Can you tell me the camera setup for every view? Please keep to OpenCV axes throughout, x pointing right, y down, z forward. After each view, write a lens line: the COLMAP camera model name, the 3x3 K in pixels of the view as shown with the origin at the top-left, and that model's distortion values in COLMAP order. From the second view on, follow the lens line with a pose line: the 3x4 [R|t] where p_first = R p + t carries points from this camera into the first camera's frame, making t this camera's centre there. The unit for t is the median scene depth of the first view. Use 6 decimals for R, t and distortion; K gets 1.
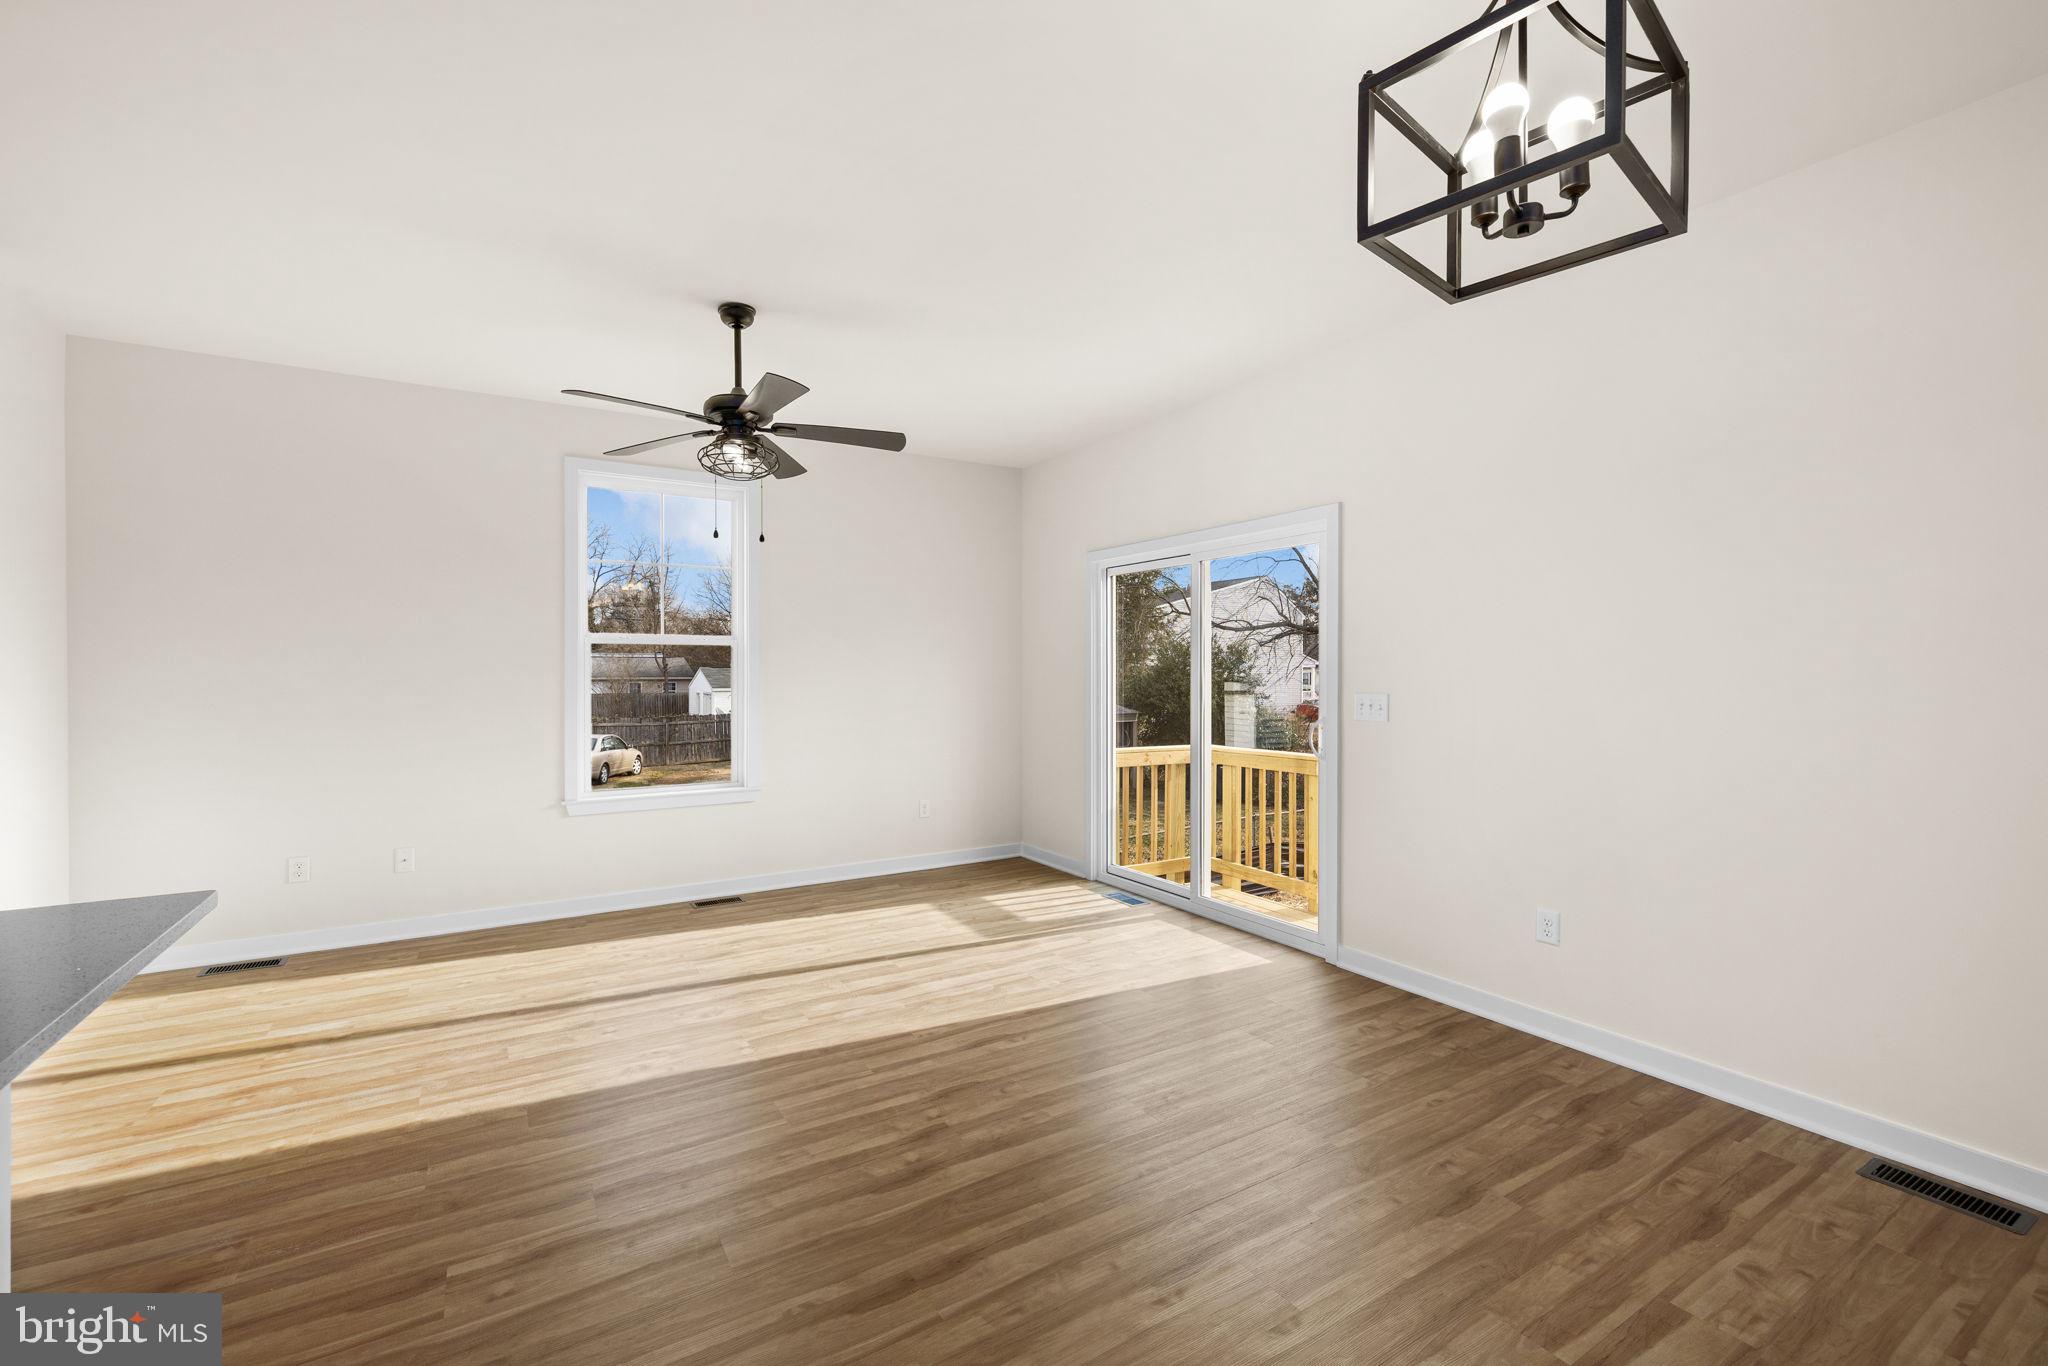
lens RADIAL K [[859.8, 0, 1021.9], [0, 859.8, 670.2], [0, 0, 1]] dist [-0.000481, 0.000139]
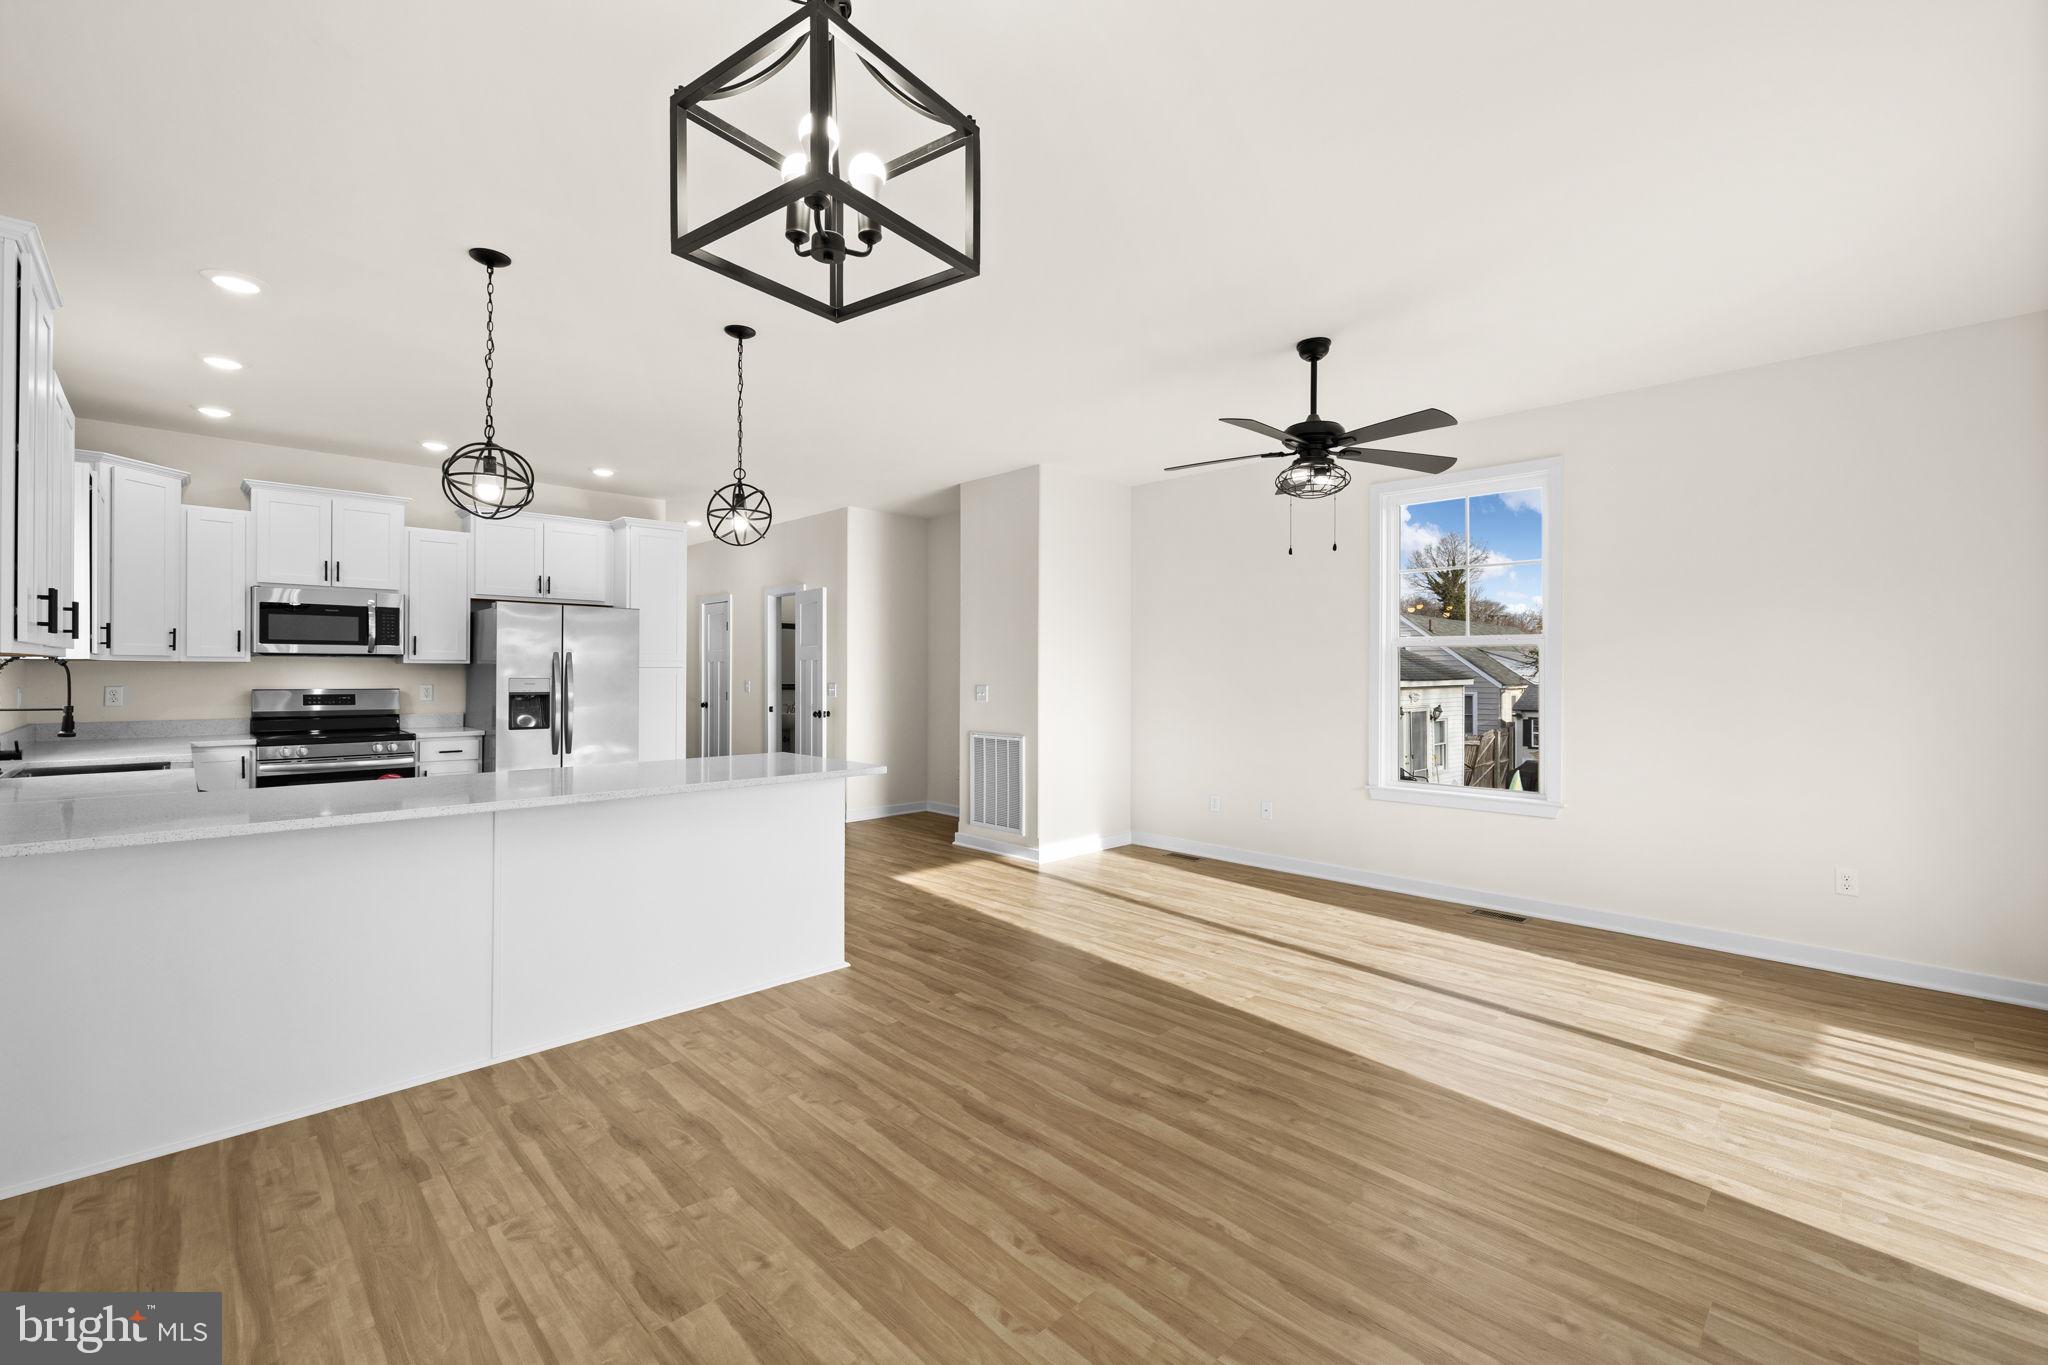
lens RADIAL K [[859.8, 0, 1021.9], [0, 859.8, 669.7], [0, 0, 1]] dist [-0.000481, 0.000139]
pose [[0.220296, -0.001021, -0.975433, 0.606217], [-0.000032, 0.999999, -0.001054, -0.000940], [0.975433, 0.000264, 0.220295, 0.369451]]
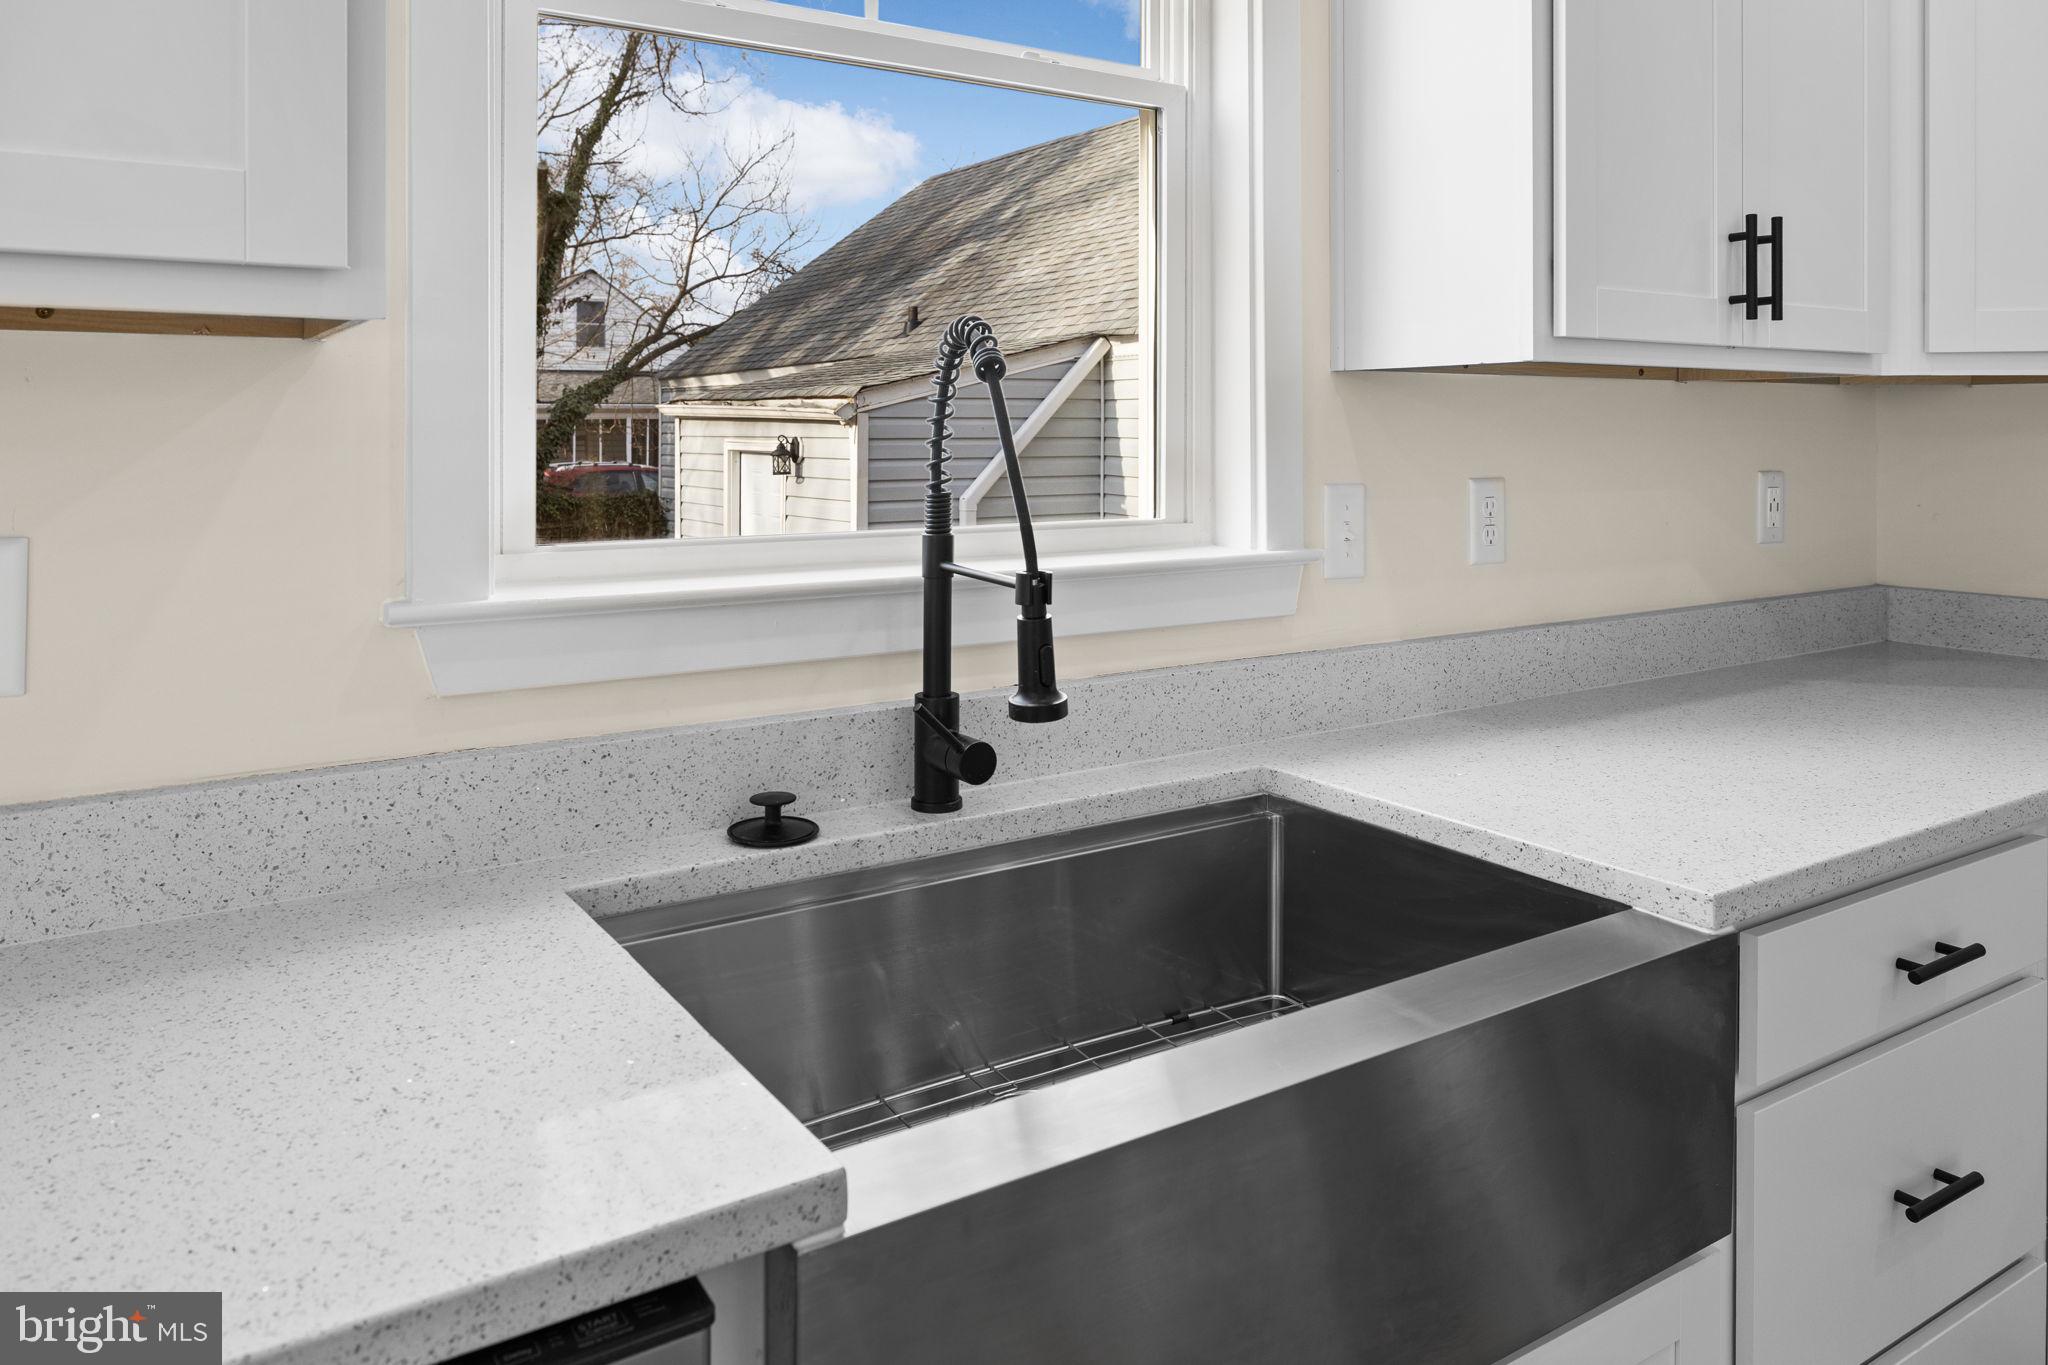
lens RADIAL K [[1430.5, 0, 1023.2], [0, 1430.5, 429.1], [0, 0, 1]] dist [-0.002398, 0.000417]
pose [[-0.999603, -0.000213, -0.028163, -0.557475], [-0.000182, 0.999999, -0.001078, 0.005246], [0.028164, -0.001072, -0.999603, -0.124163]]
